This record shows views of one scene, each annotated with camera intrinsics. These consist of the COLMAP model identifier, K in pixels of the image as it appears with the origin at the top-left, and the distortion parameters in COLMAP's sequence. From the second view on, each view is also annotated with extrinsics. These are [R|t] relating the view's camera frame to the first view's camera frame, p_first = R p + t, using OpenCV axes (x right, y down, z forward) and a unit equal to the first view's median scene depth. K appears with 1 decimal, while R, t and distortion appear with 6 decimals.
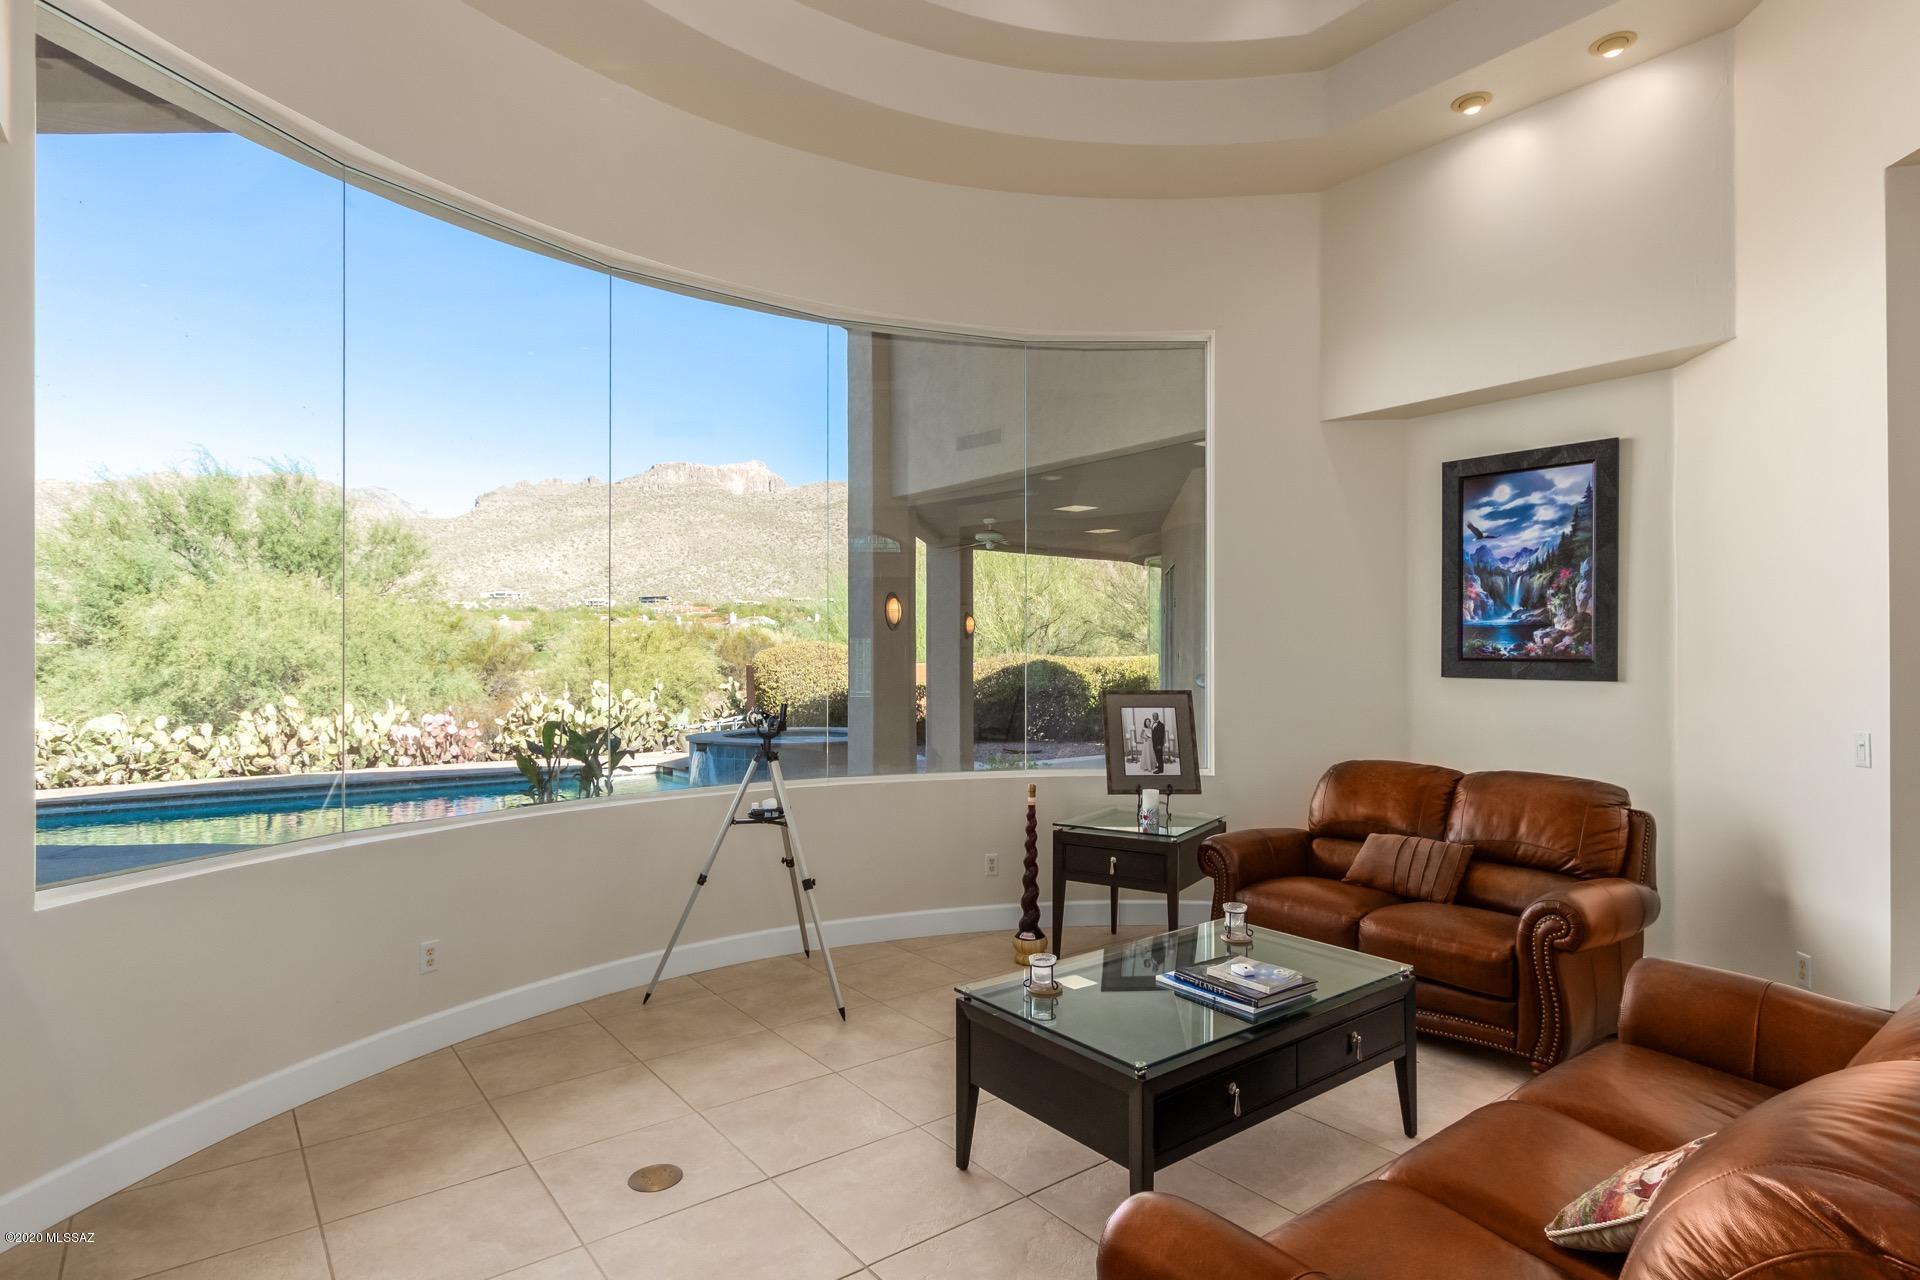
lens RADIAL K [[1017.4, 0, 963.1], [0, 1017.4, 648.5], [0, 0, 1]] dist [0.004229, 0.001176]
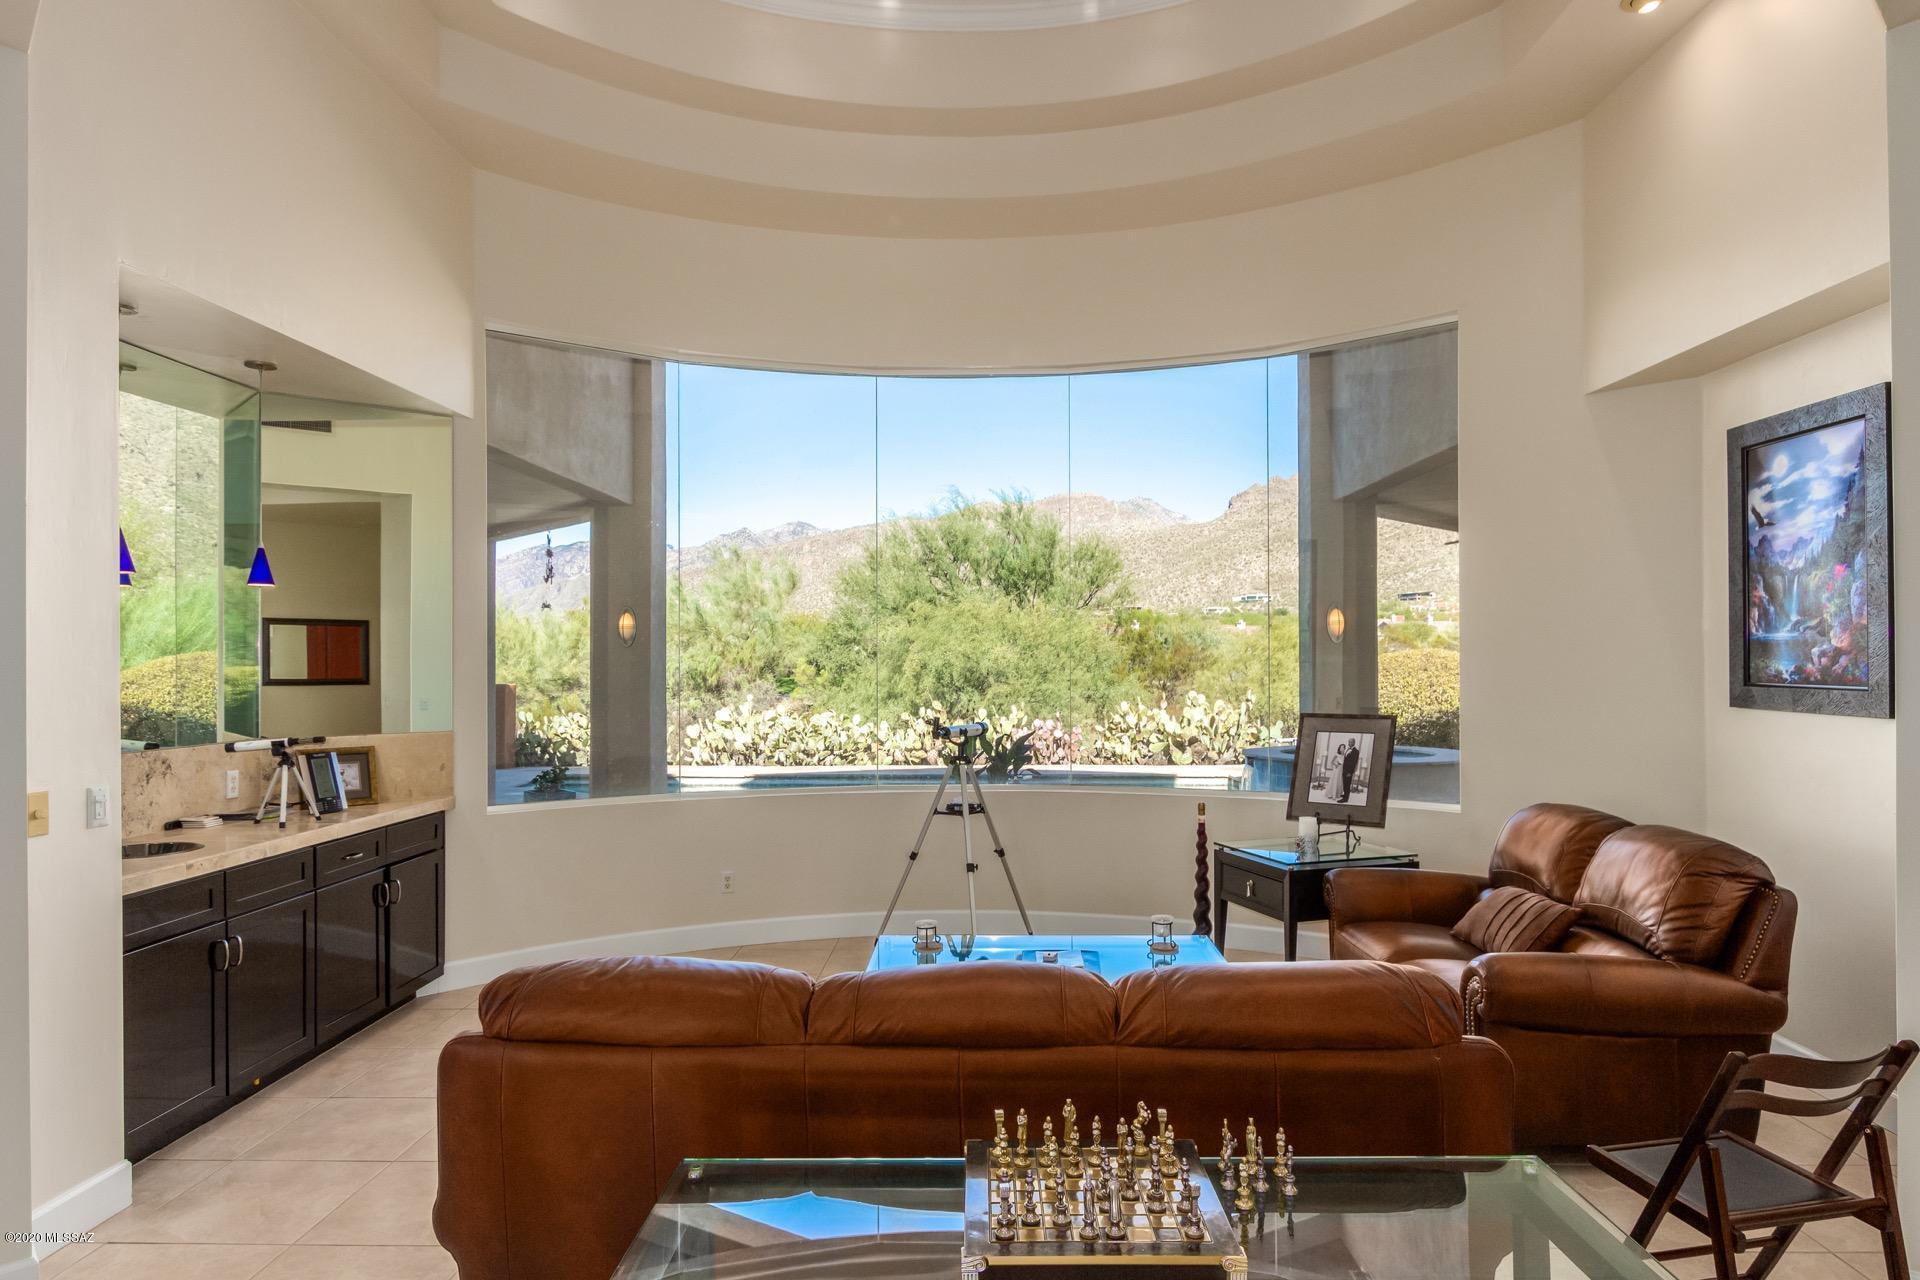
lens RADIAL K [[1137.5, 0, 962.9], [0, 1137.5, 645.0], [0, 0, 1]] dist [0.004022, 0.000009]
pose [[0.769725, -0.012943, -0.638244, 0.577490], [0.008916, 0.999915, -0.009526, -0.015999], [0.638313, 0.001642, 0.769775, -0.037751]]
